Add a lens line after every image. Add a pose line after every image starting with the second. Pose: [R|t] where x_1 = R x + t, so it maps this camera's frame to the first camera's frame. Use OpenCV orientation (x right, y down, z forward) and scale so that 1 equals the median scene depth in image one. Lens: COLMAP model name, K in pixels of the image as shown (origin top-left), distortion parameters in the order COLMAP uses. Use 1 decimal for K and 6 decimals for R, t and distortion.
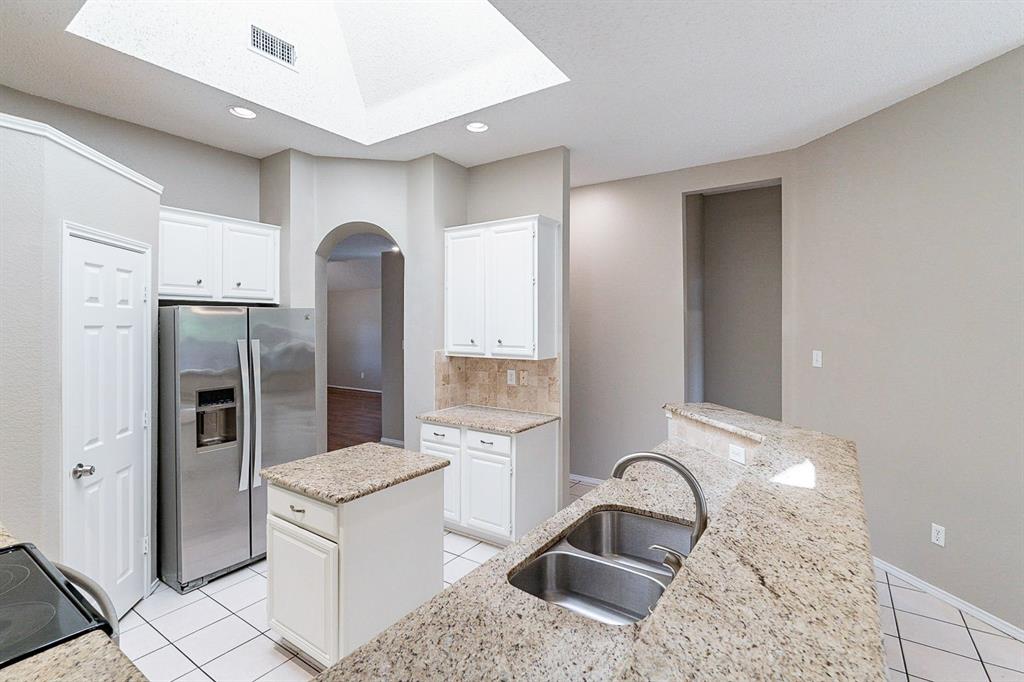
lens RADIAL K [[471.9, 0, 511.6], [0, 471.9, 325.0], [0, 0, 1]] dist [-0.000927, -0.000086]
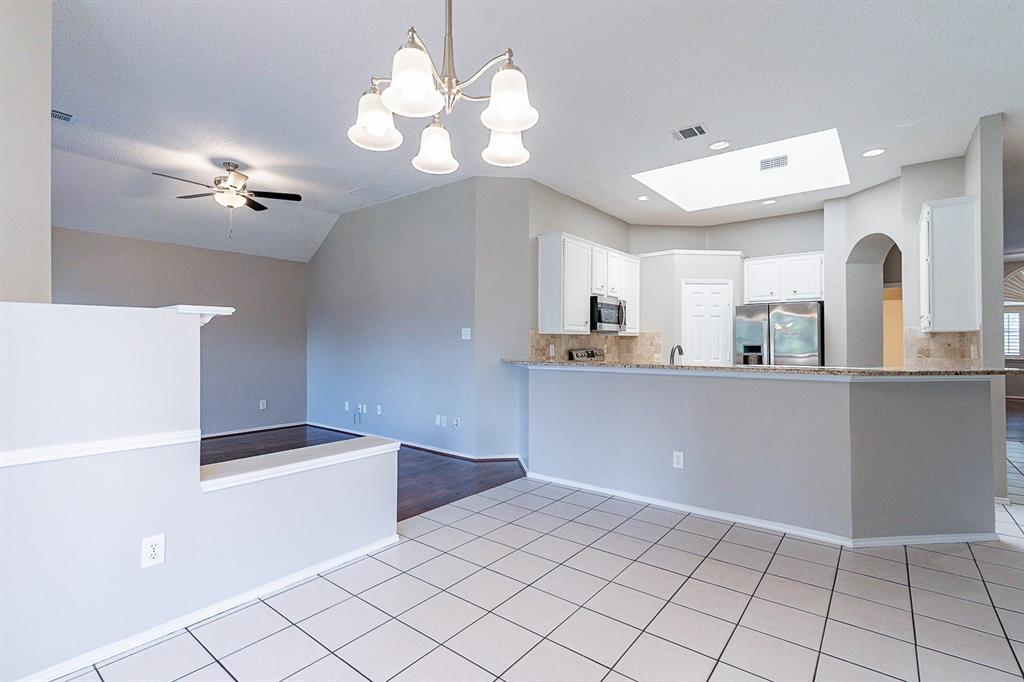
lens RADIAL K [[476.3, 0, 512.0], [0, 476.3, 341.0], [0, 0, 1]] dist [-0.001299, -0.000160]
pose [[-0.069360, -0.004060, -0.997583, 1.506870], [0.000232, 0.999992, -0.004086, 0.125650], [0.997592, -0.000515, -0.069358, 0.105691]]
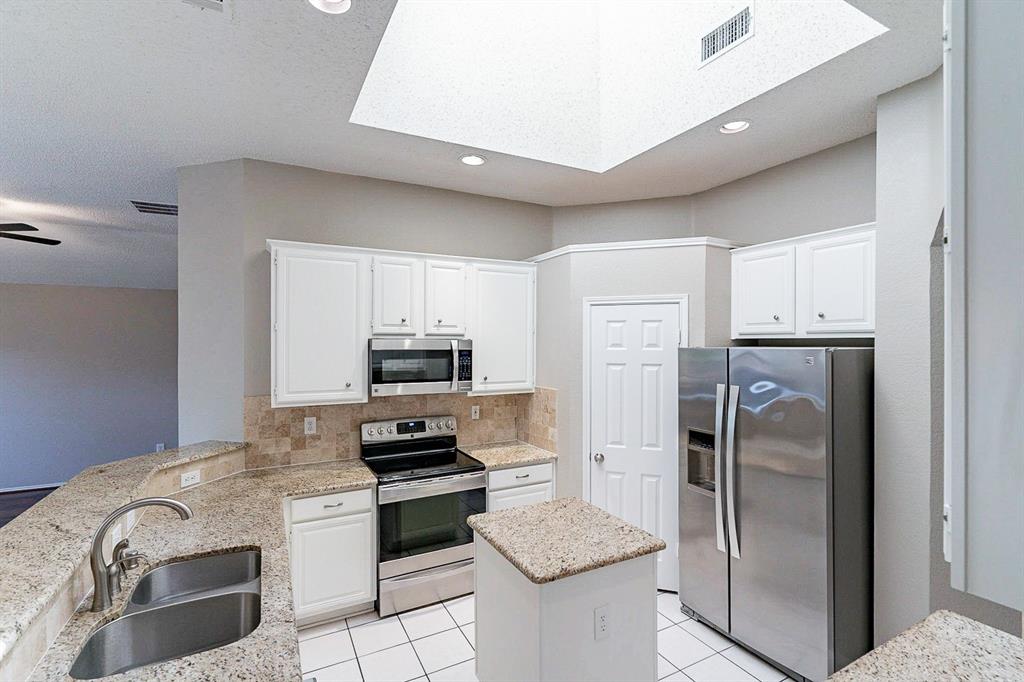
lens RADIAL K [[464.8, 0, 507.1], [0, 464.8, 345.3], [0, 0, 1]] dist [-0.001096, -0.000344]
pose [[-0.466154, 0.007682, -0.884670, 0.423242], [0.001239, 0.999967, 0.008030, -0.052785], [0.884703, 0.002647, -0.466148, 1.093347]]
